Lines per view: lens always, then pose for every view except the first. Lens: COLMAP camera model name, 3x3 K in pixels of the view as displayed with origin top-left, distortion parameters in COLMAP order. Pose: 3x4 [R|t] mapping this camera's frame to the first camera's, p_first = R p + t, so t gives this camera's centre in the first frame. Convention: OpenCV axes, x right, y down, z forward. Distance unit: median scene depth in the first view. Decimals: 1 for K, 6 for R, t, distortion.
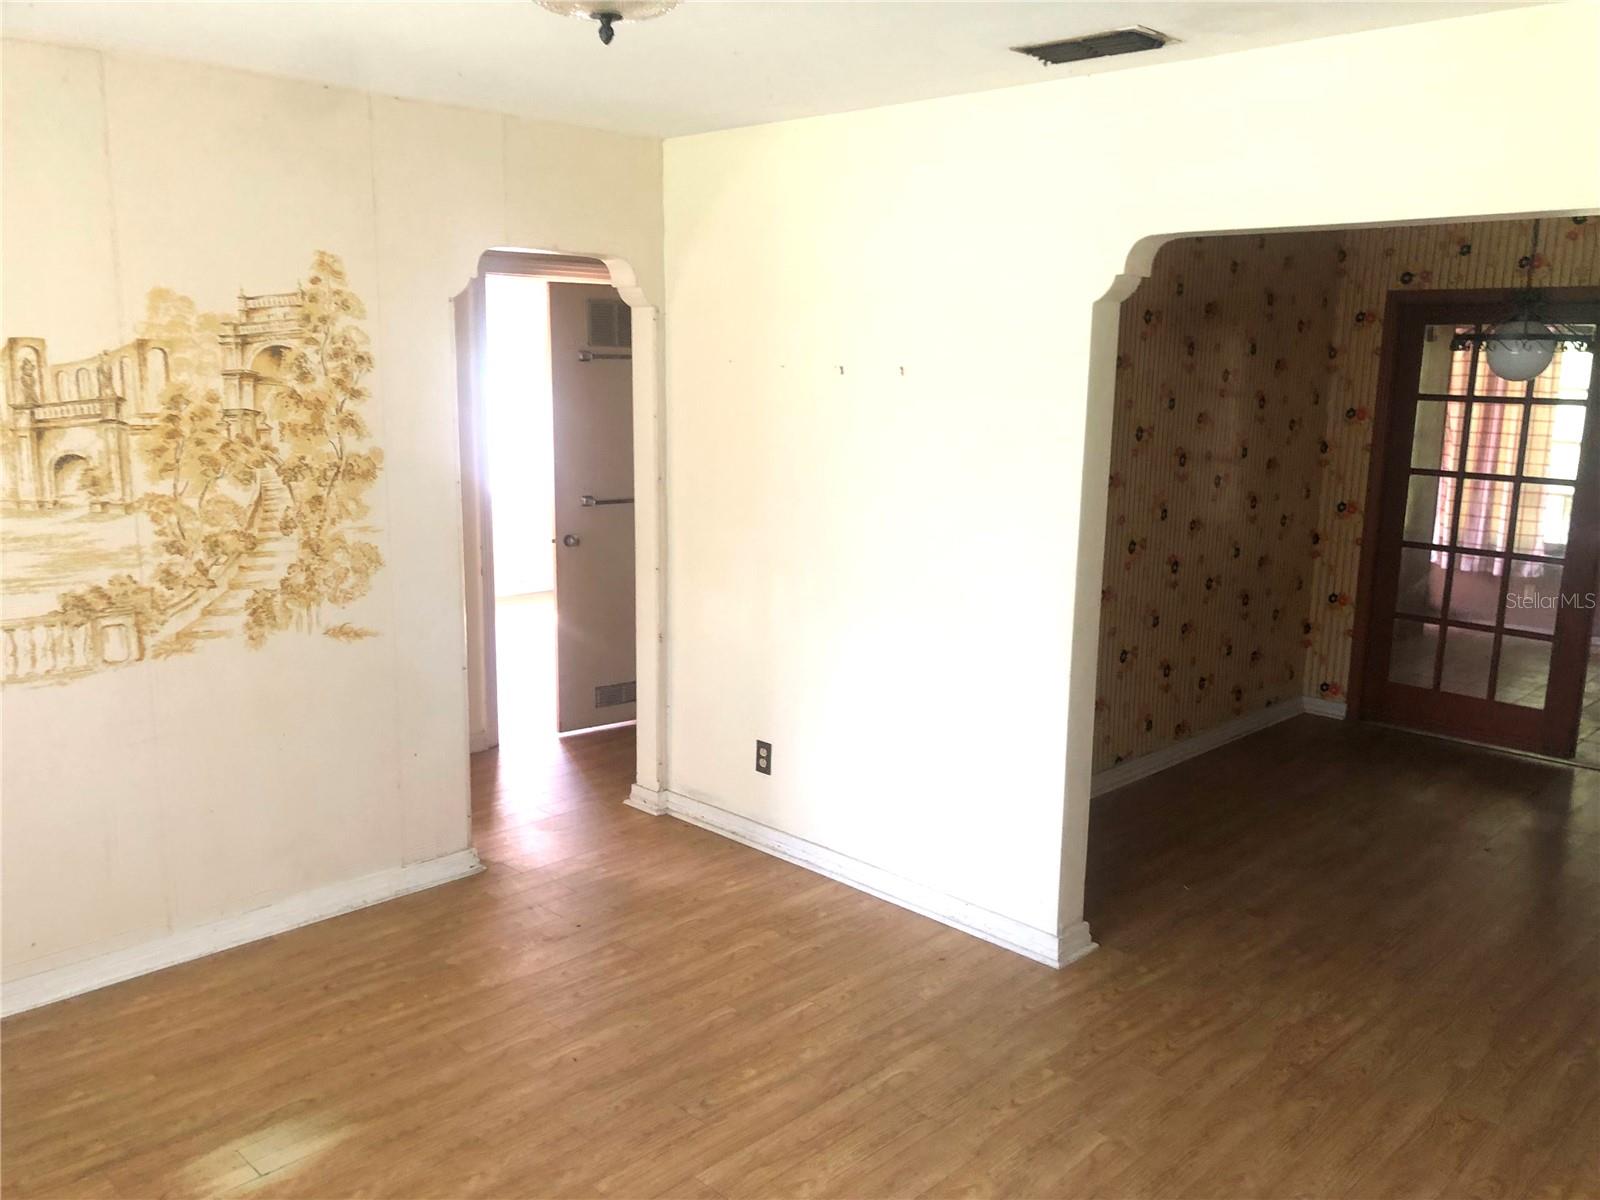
lens RADIAL K [[1310.2, 0, 812.5], [0, 1310.2, 606.7], [0, 0, 1]] dist [0.014770, -0.012896]
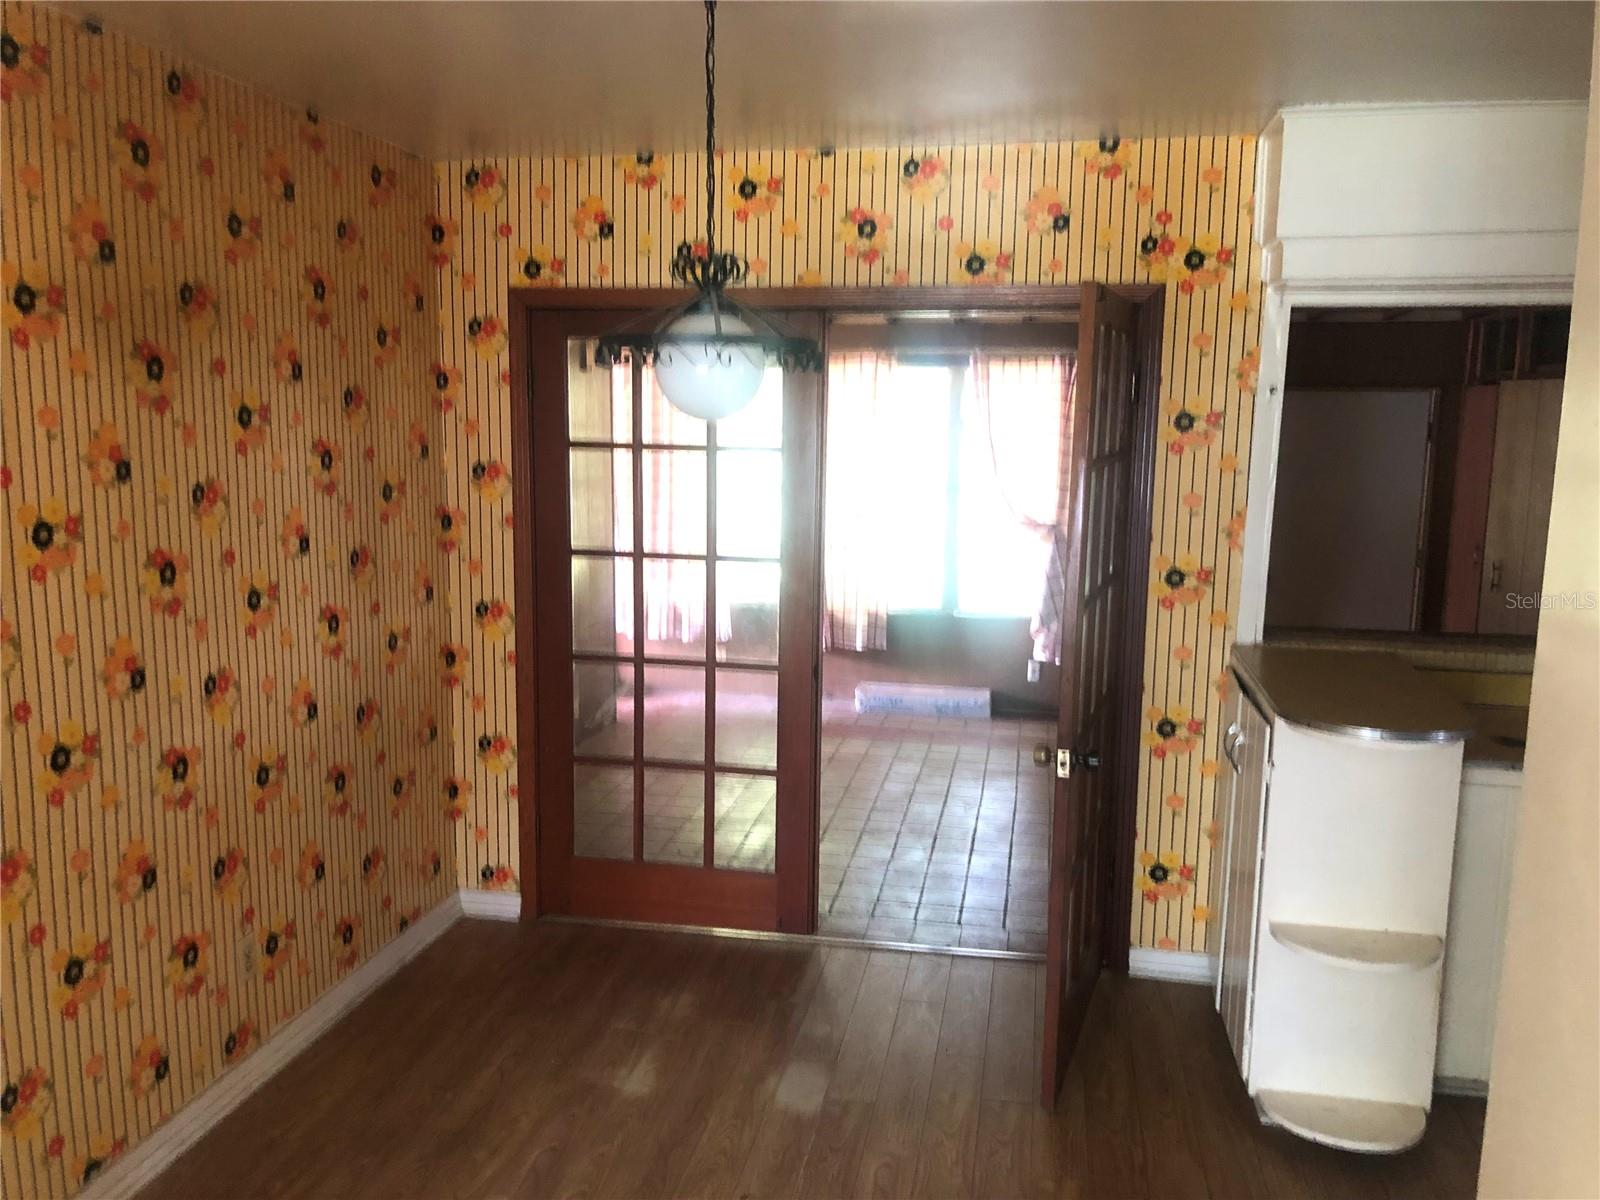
lens RADIAL K [[1310.2, 0, 802.5], [0, 1310.2, 597.3], [0, 0, 1]] dist [0.014770, -0.012896]
pose [[0.833578, -0.088009, 0.545346, 0.181464], [0.107071, 0.994246, -0.003209, -0.064300], [-0.541926, 0.061066, 0.838205, 0.362654]]
